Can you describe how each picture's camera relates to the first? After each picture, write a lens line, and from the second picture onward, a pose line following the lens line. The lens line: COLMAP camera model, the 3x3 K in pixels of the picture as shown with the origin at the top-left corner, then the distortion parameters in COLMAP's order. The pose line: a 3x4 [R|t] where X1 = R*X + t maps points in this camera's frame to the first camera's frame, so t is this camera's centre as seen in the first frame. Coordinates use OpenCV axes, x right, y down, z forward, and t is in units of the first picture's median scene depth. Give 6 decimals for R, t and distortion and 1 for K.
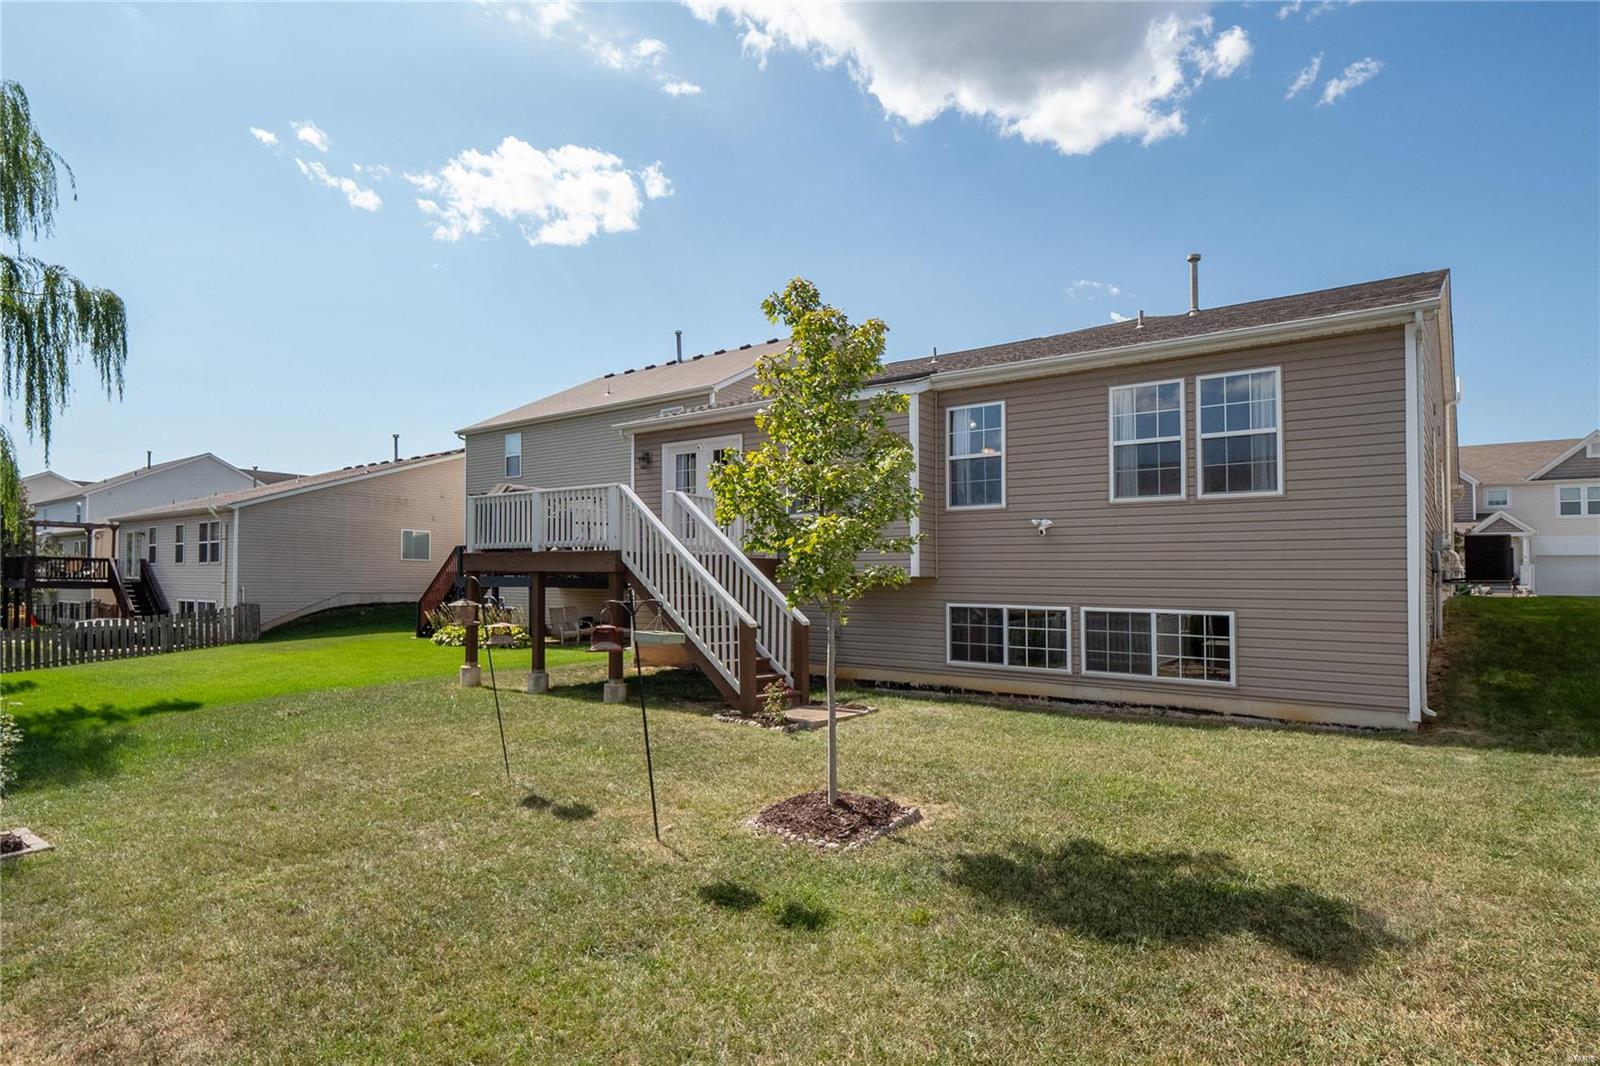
lens RADIAL K [[920.5, 0, 800.0], [0, 920.5, 533.0], [0, 0, 1]] dist [0.003860, 0.000117]
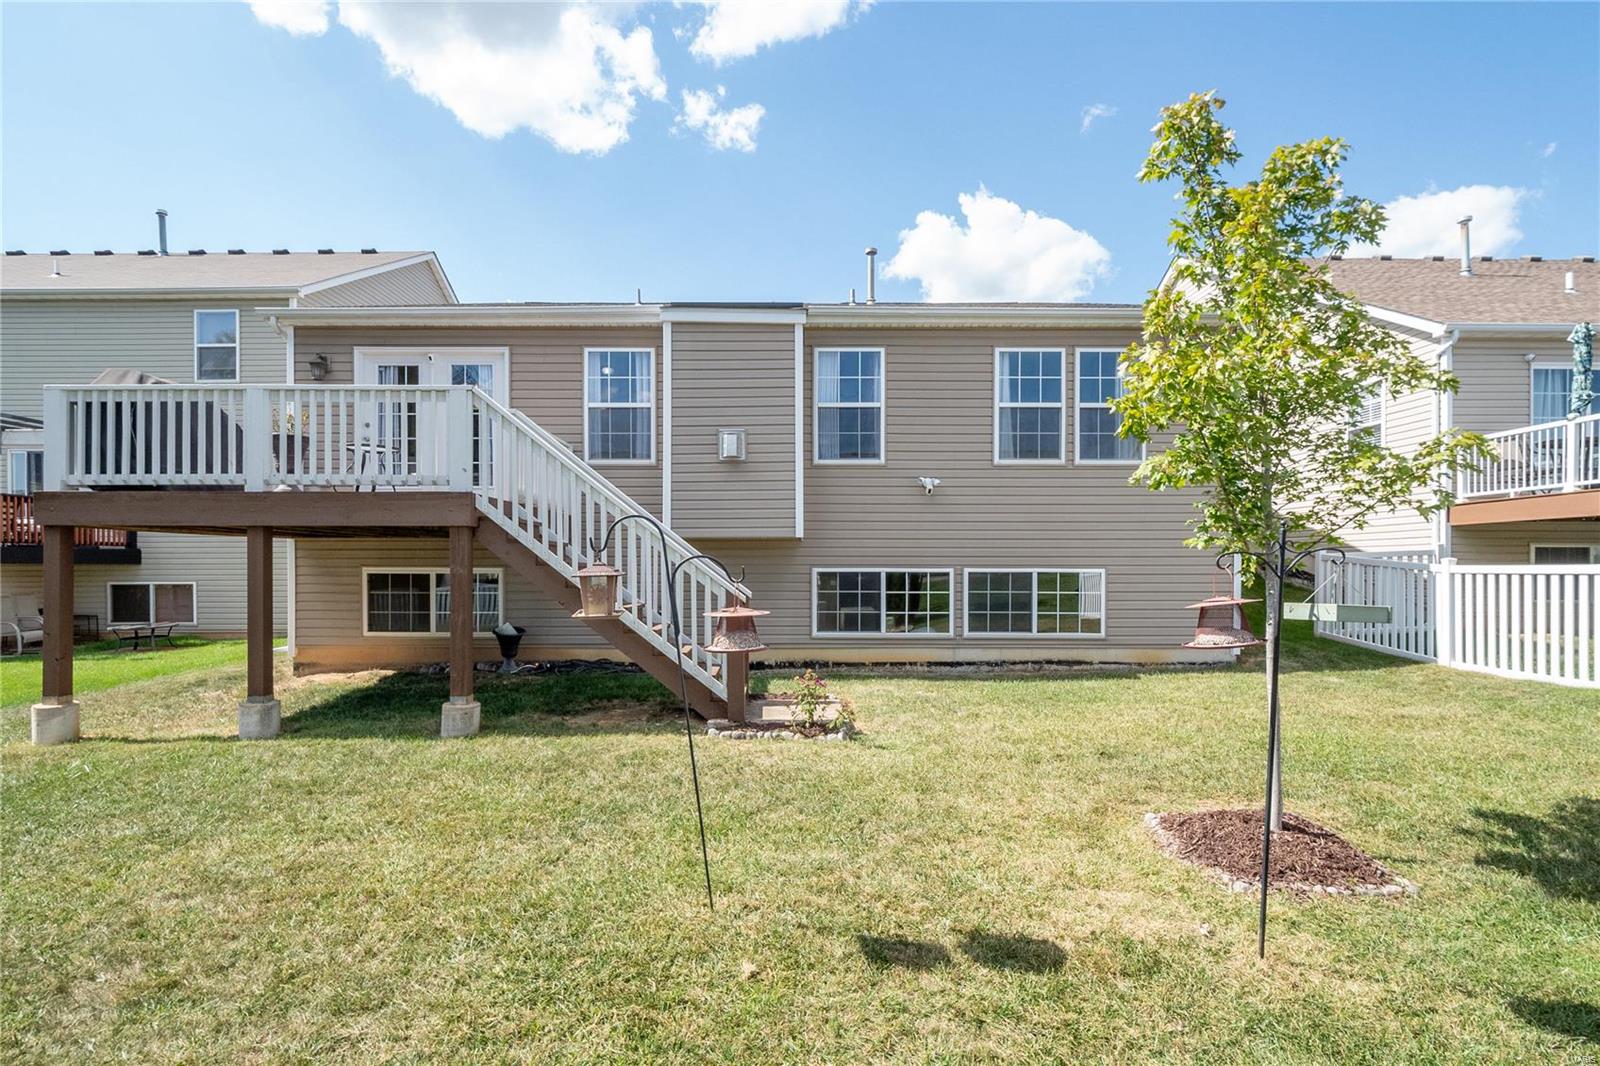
lens RADIAL K [[807.7, 0, 800.0], [0, 807.7, 533.0], [0, 0, 1]] dist [-0.001019, -0.000429]
pose [[0.775962, 0.004441, 0.630764, -0.371837], [-0.025444, 0.999382, 0.024265, 0.025900], [-0.630266, -0.034878, 0.775595, 0.438036]]
